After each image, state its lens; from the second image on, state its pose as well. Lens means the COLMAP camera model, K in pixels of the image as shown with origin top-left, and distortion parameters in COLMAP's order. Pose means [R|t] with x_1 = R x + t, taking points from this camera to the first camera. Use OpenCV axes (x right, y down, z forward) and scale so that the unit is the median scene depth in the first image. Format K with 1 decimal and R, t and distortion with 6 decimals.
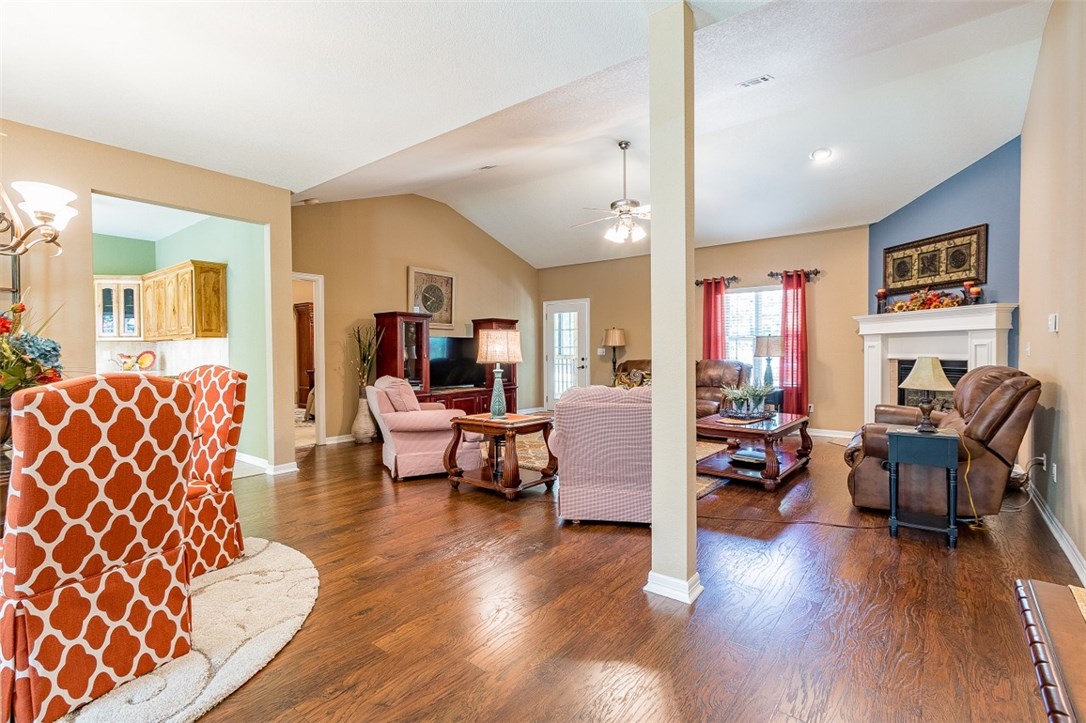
lens RADIAL K [[494.7, 0, 549.7], [0, 494.7, 359.7], [0, 0, 1]] dist [0.010428, -0.000291]
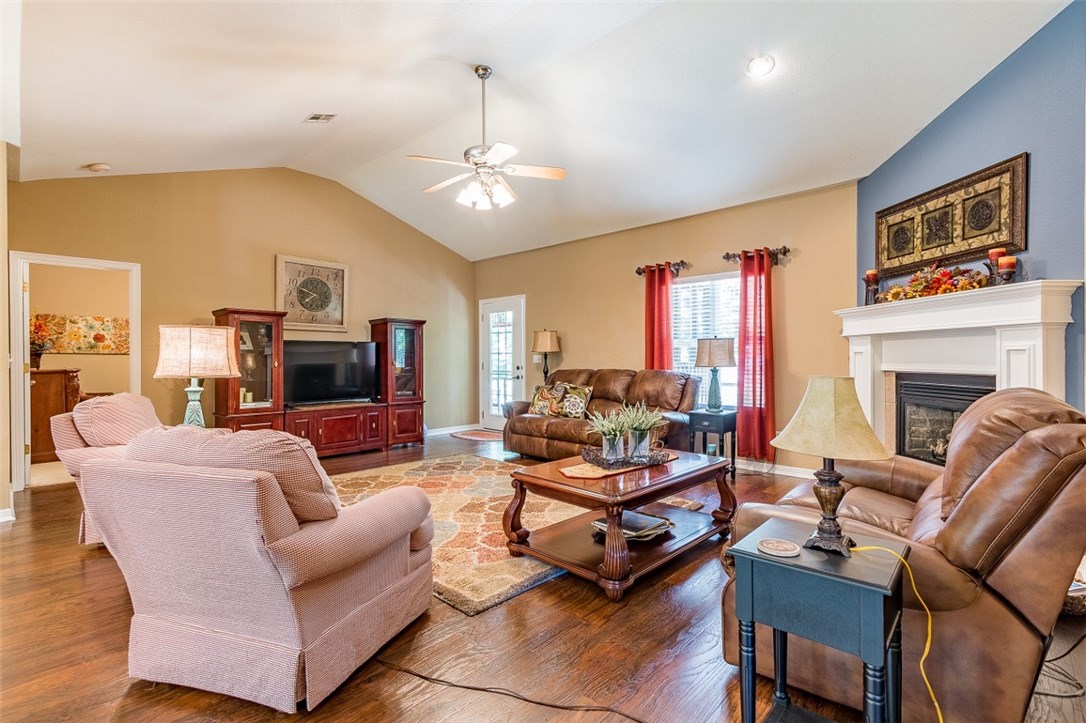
lens RADIAL K [[494.7, 0, 536.7], [0, 494.7, 360.9], [0, 0, 1]] dist [0.010428, -0.000291]
pose [[0.995622, 0.002302, -0.093437, 0.296560], [-0.003313, 0.999938, -0.010672, -0.007149], [0.093407, 0.010935, 0.995568, 0.296746]]
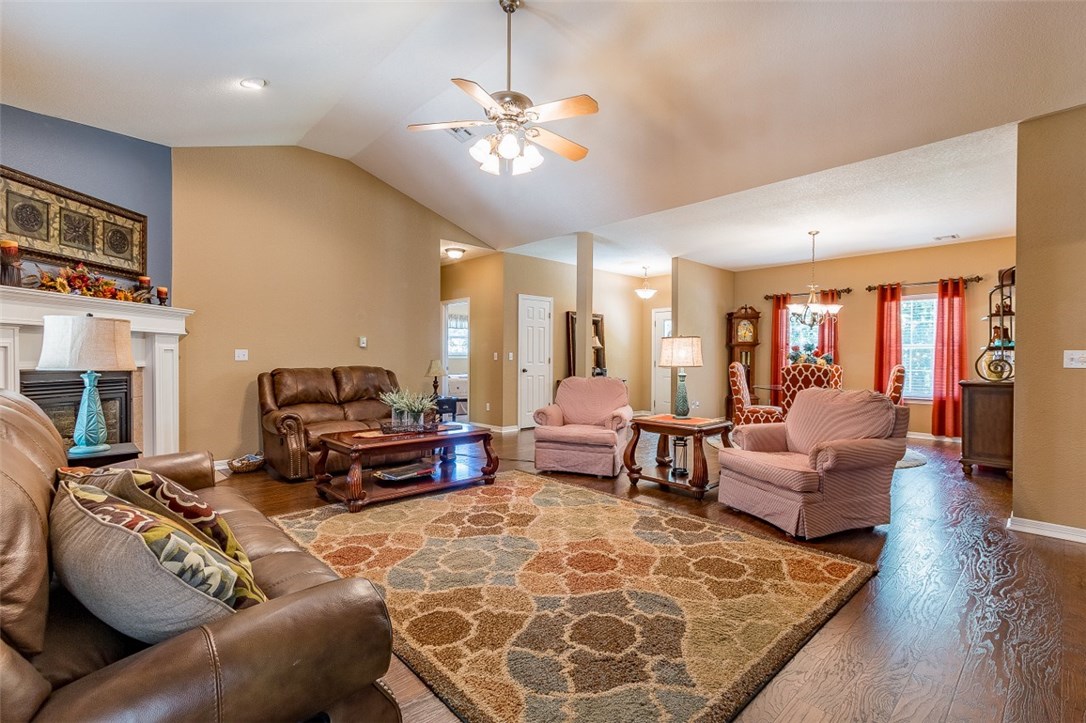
lens RADIAL K [[494.7, 0, 545.0], [0, 494.7, 359.1], [0, 0, 1]] dist [0.010428, -0.000291]
pose [[-0.991709, -0.000713, 0.128505, 0.029056], [0.002379, 0.999711, 0.023903, -0.028553], [-0.128485, 0.024011, -0.991421, 1.614027]]
